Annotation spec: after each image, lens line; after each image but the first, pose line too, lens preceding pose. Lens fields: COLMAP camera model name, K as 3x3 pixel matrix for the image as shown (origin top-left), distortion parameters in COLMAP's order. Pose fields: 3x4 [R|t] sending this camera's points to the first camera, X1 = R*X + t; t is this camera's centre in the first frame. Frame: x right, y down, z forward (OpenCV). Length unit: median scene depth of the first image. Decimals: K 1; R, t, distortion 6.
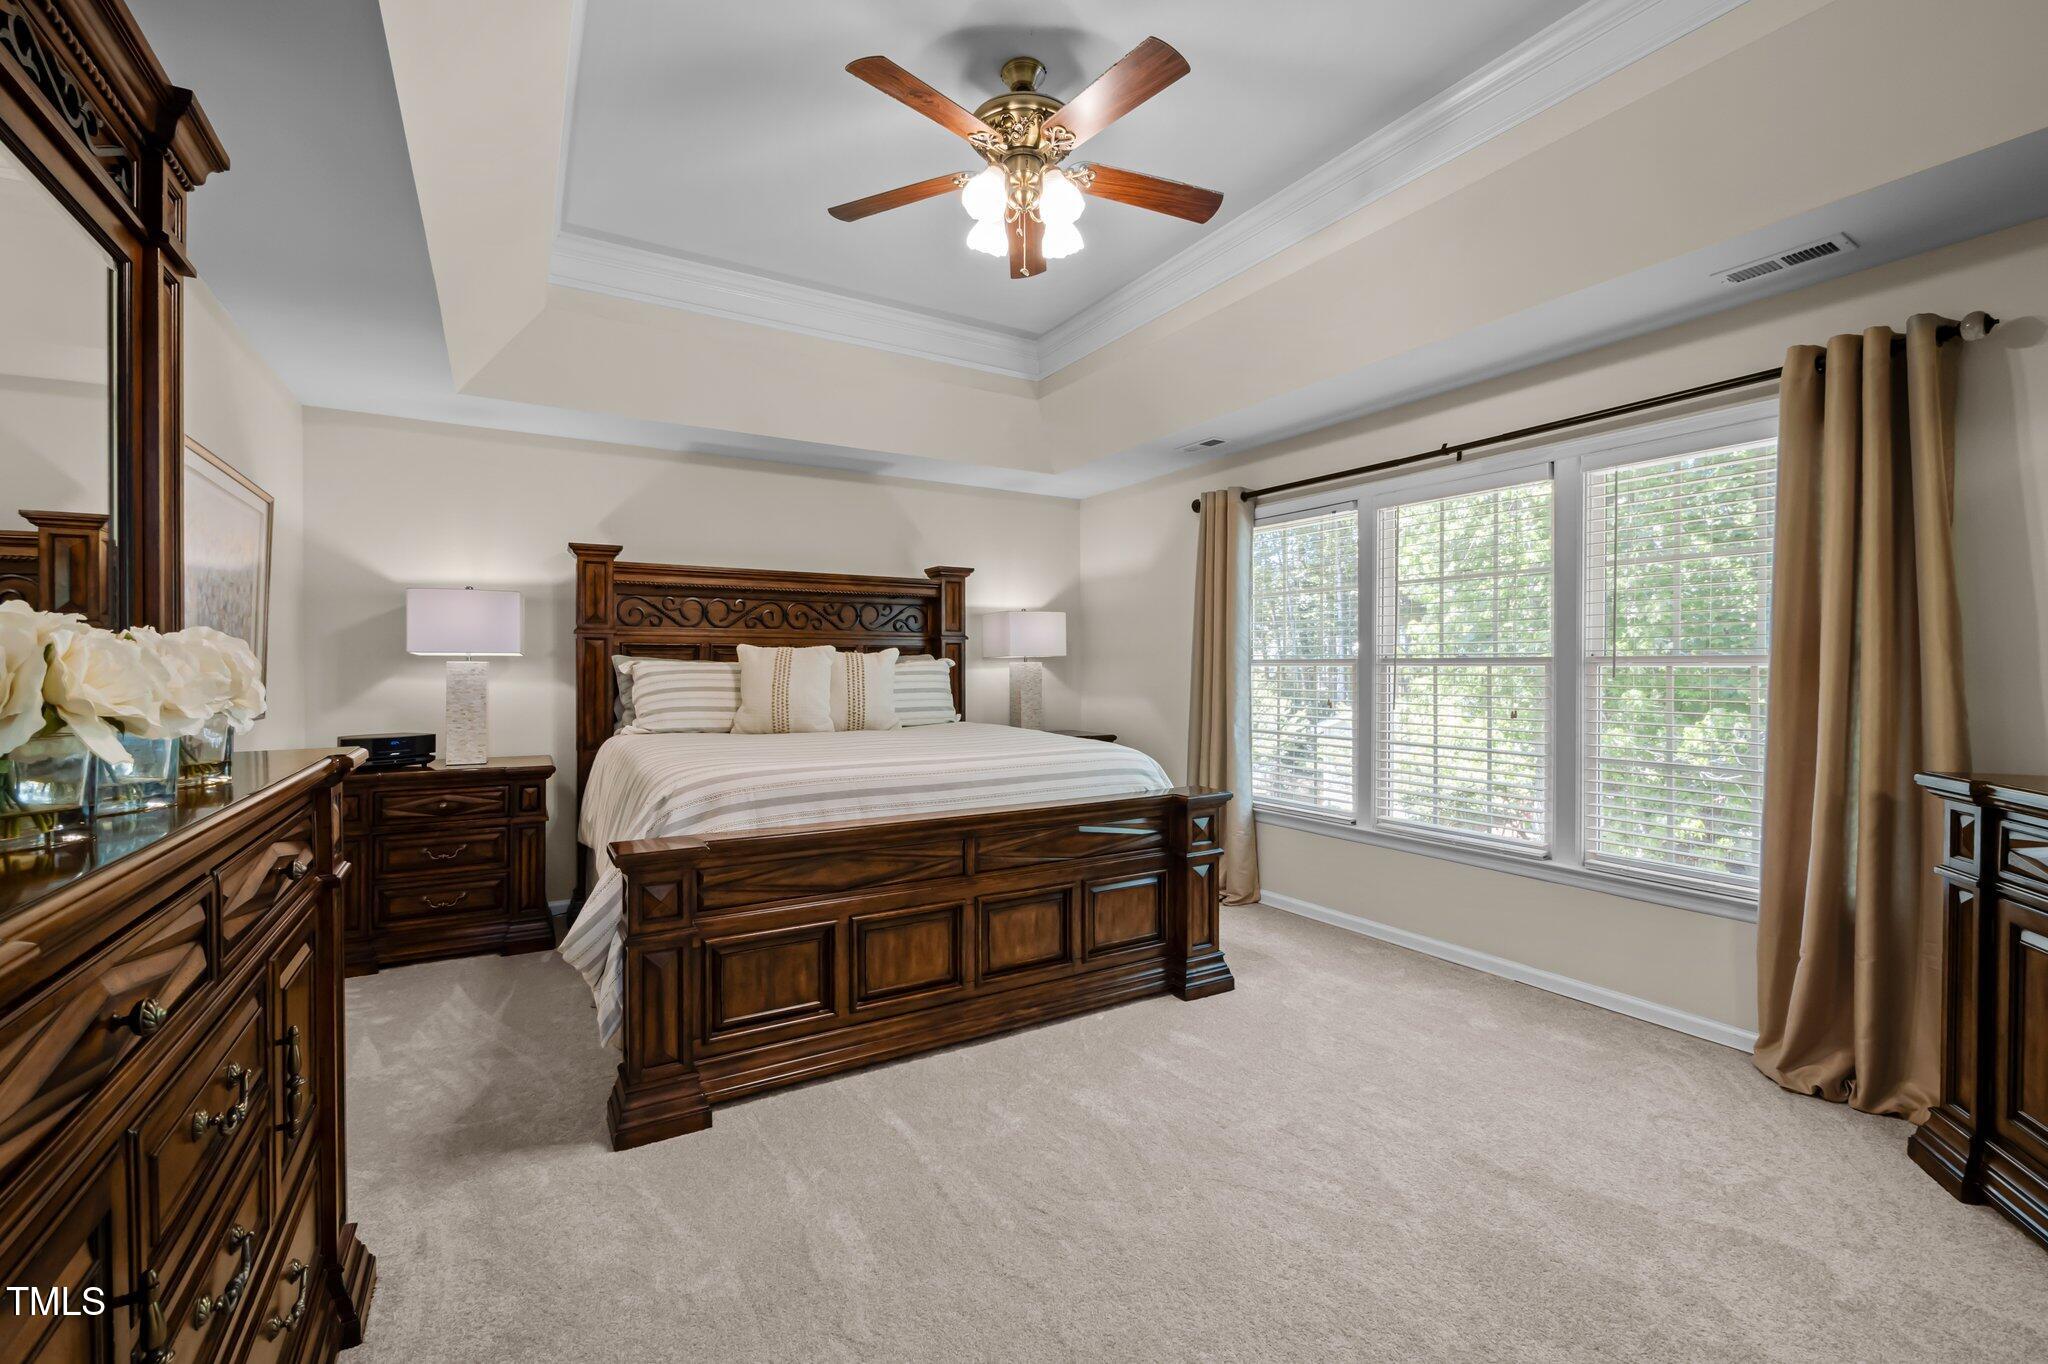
lens RADIAL K [[873.1, 0, 1022.5], [0, 873.1, 664.8], [0, 0, 1]] dist [-0.000130, 0.000664]
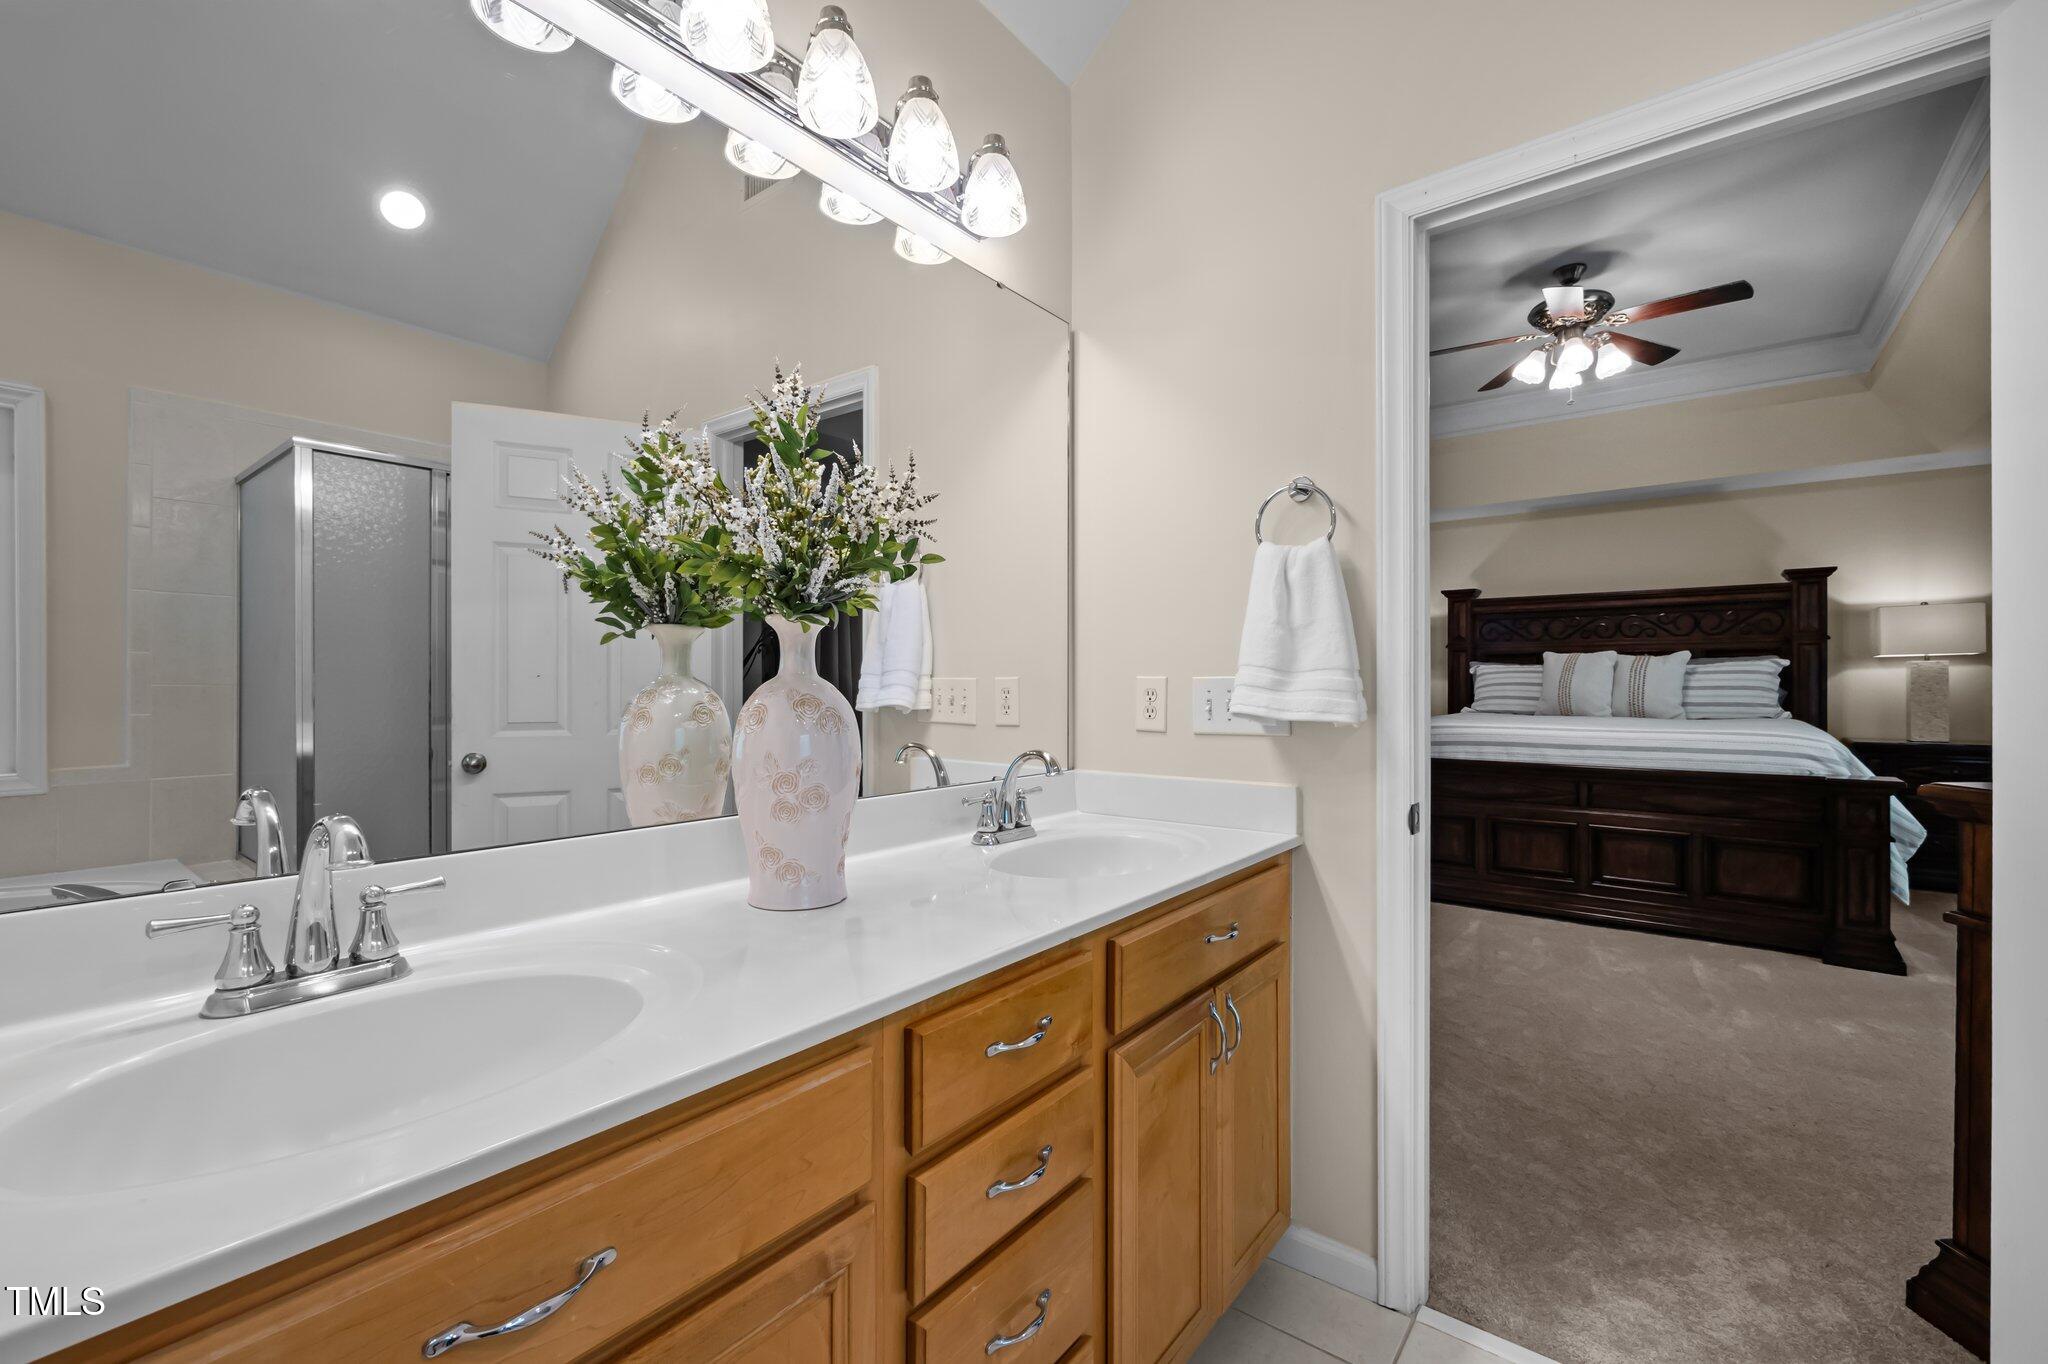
lens RADIAL K [[873.1, 0, 1024.9], [0, 873.1, 689.4], [0, 0, 1]] dist [-0.000130, 0.000664]
pose [[0.368902, 0.008866, -0.929426, 0.652069], [0.004424, 0.999926, 0.011294, 0.016699], [0.929458, -0.008278, 0.368835, -0.271721]]
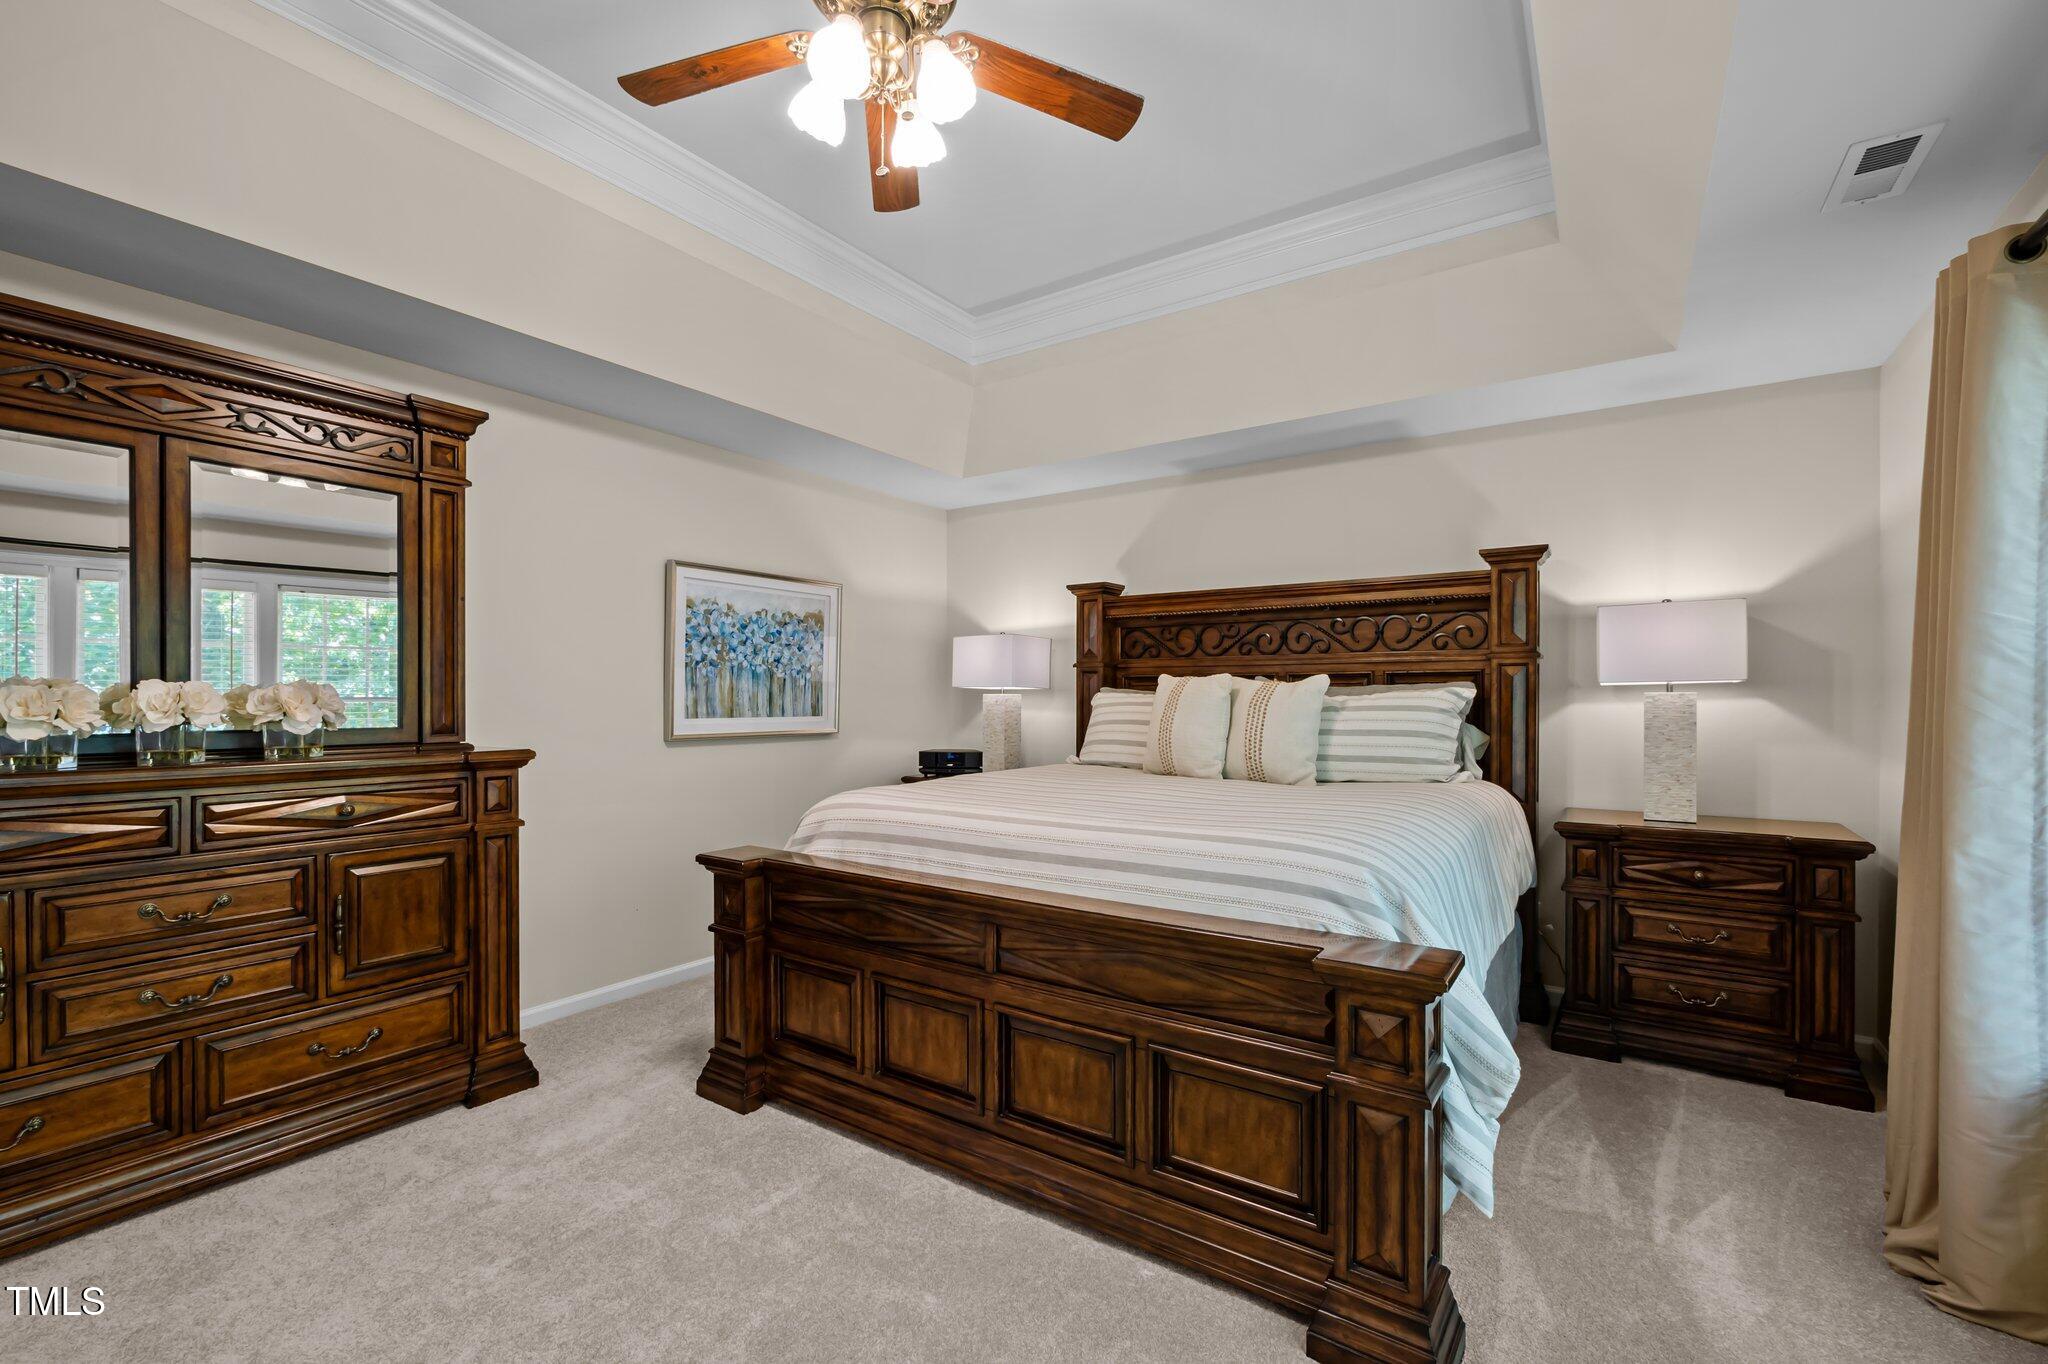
lens RADIAL K [[873.1, 0, 1032.3], [0, 873.1, 695.6], [0, 0, 1]] dist [-0.000130, 0.000664]
pose [[0.411034, 0.002833, -0.911616, 0.457386], [0.002957, 0.999986, 0.004440, -0.005301], [0.911615, -0.004520, 0.411020, 0.497372]]
